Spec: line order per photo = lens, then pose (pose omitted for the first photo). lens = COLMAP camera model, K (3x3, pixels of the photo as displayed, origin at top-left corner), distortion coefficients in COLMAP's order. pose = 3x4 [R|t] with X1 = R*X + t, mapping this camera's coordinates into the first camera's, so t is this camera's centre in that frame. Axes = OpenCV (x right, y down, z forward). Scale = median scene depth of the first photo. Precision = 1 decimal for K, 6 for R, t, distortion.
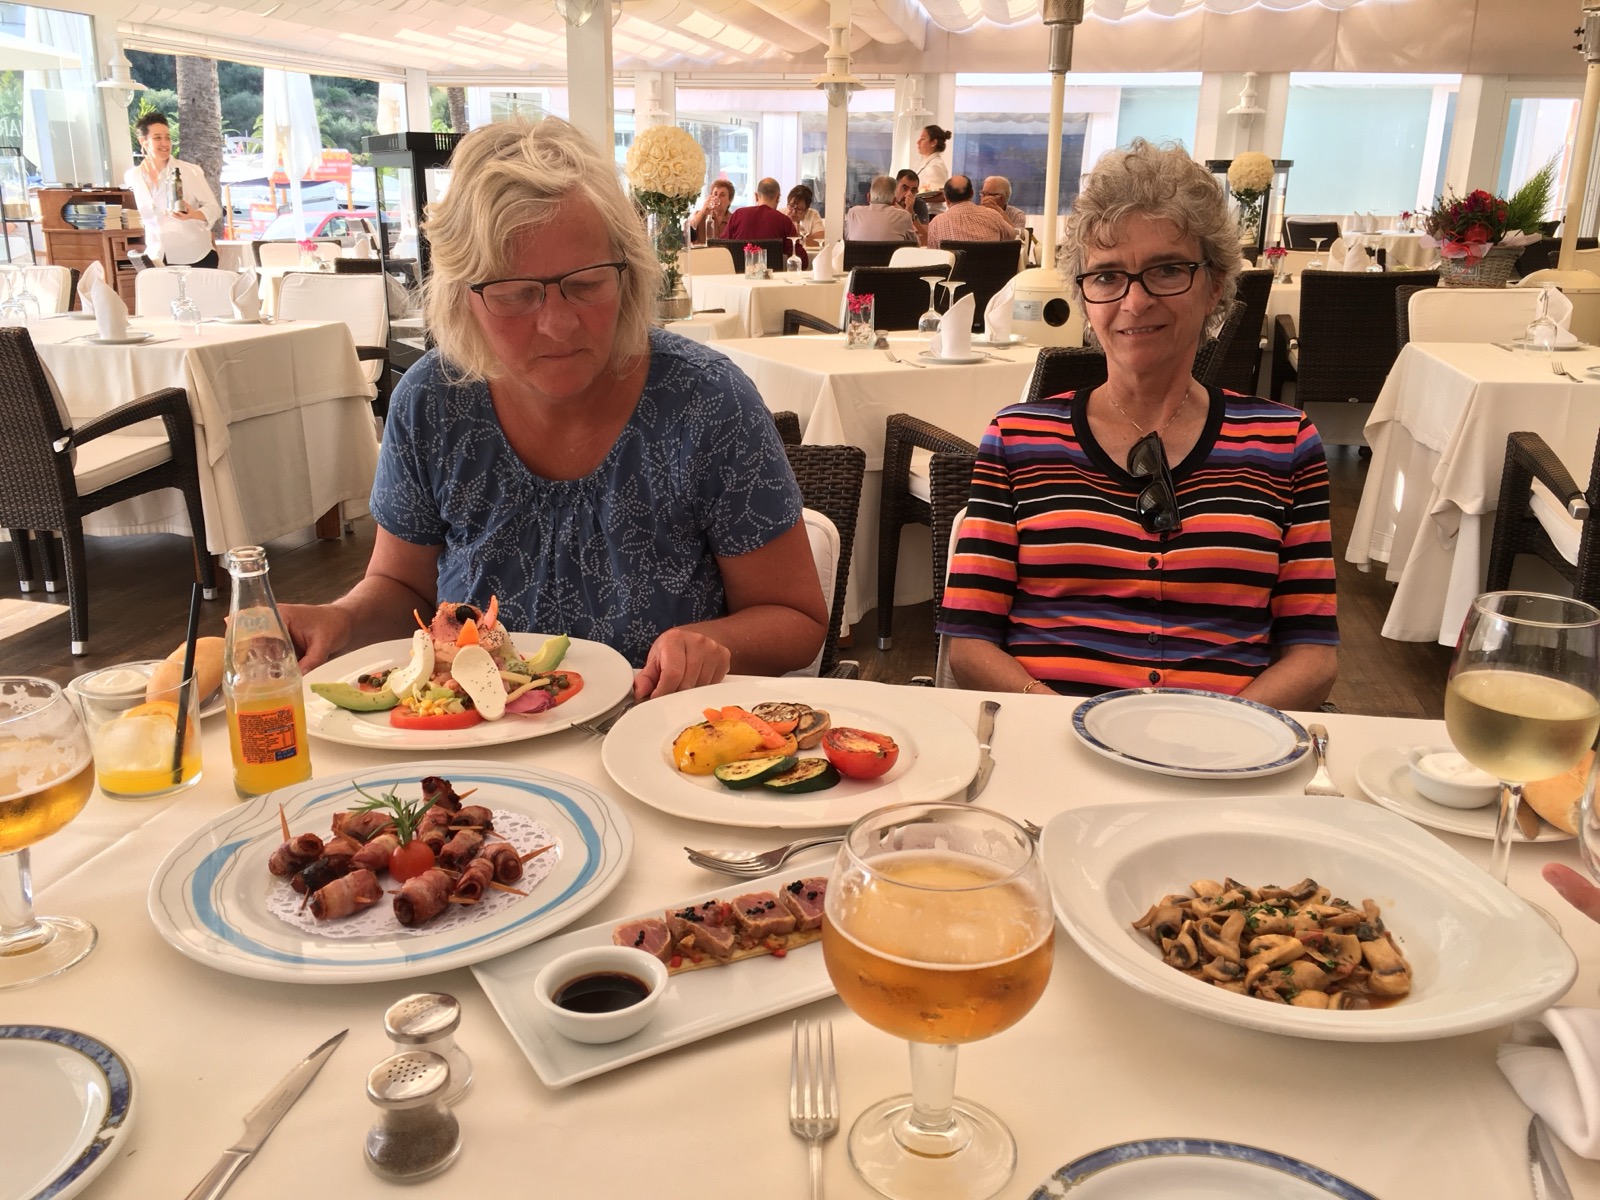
lens RADIAL K [[1332.3, 0, 802.9], [0, 1332.3, 599.1], [0, 0, 1]] dist [0.047374, -0.010708]
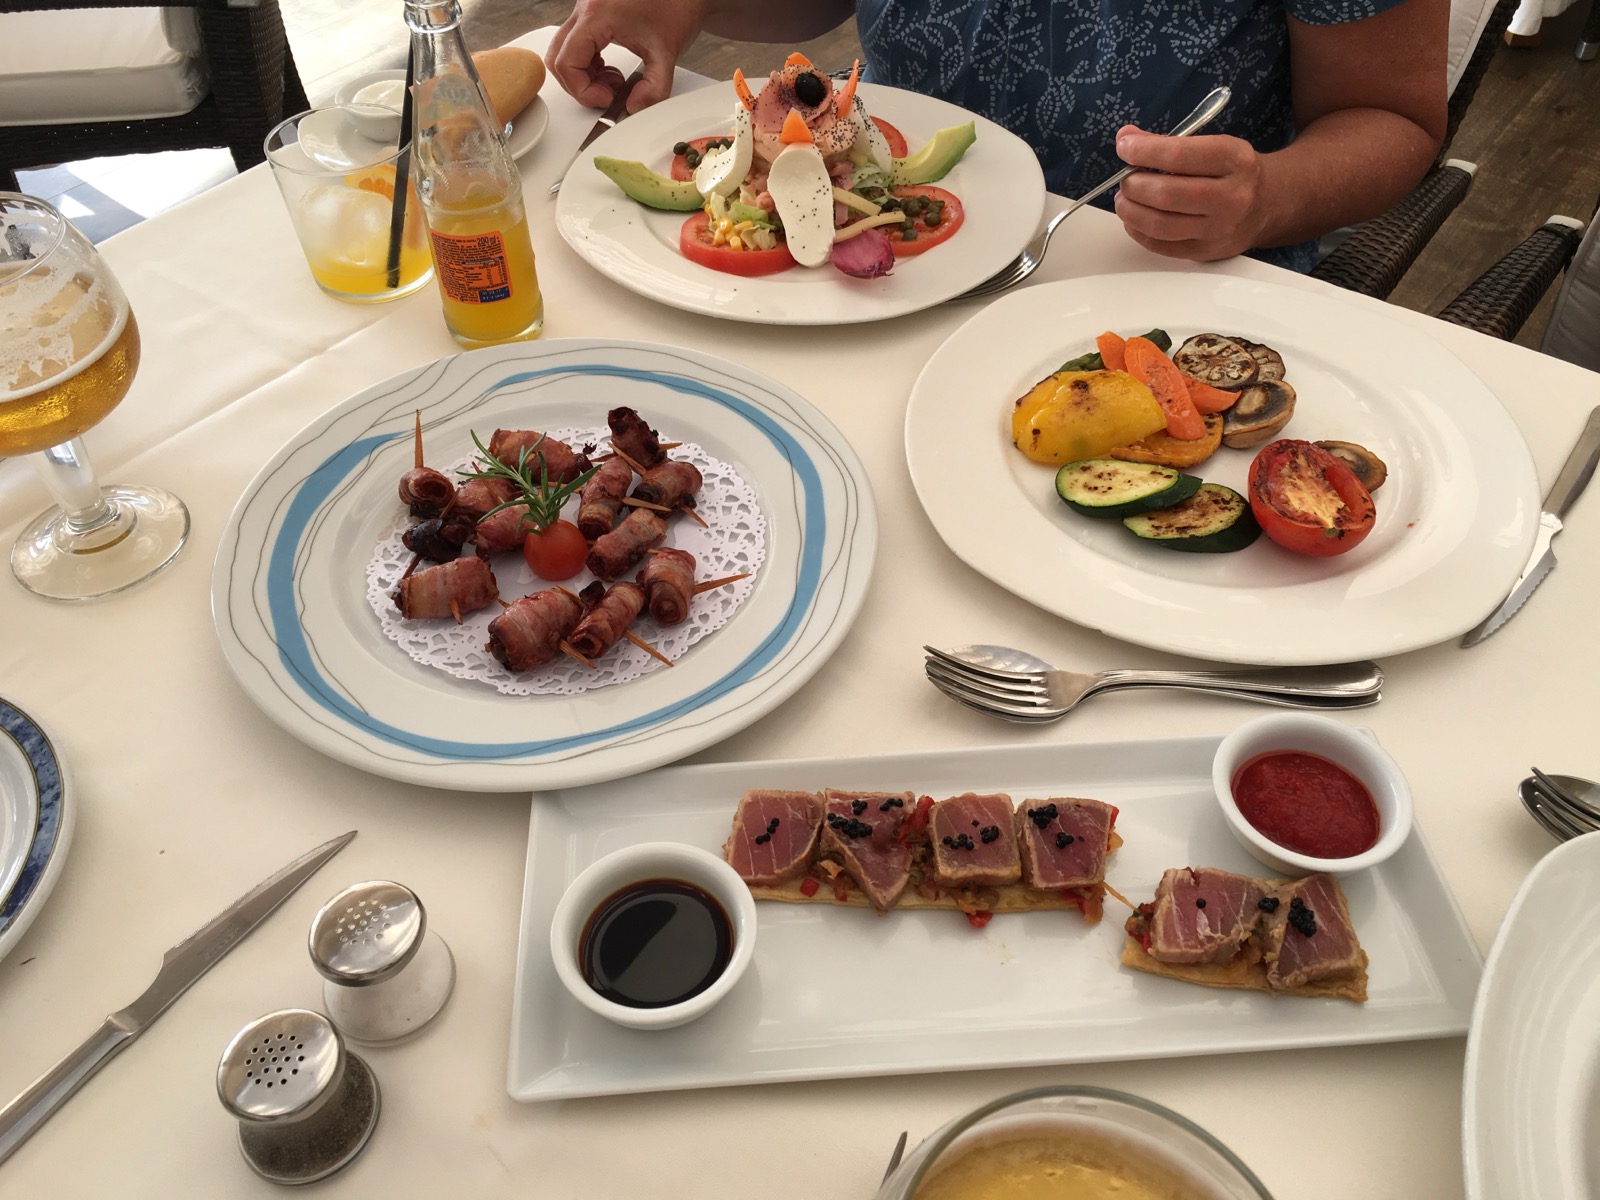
lens RADIAL K [[1332.3, 0, 795.6], [0, 1332.3, 597.1], [0, 0, 1]] dist [0.047374, -0.010708]
pose [[0.890708, 0.318261, -0.324575, 0.046499], [-0.118237, 0.851645, 0.510609, -0.127594], [0.438929, -0.416427, 0.796197, 0.399789]]
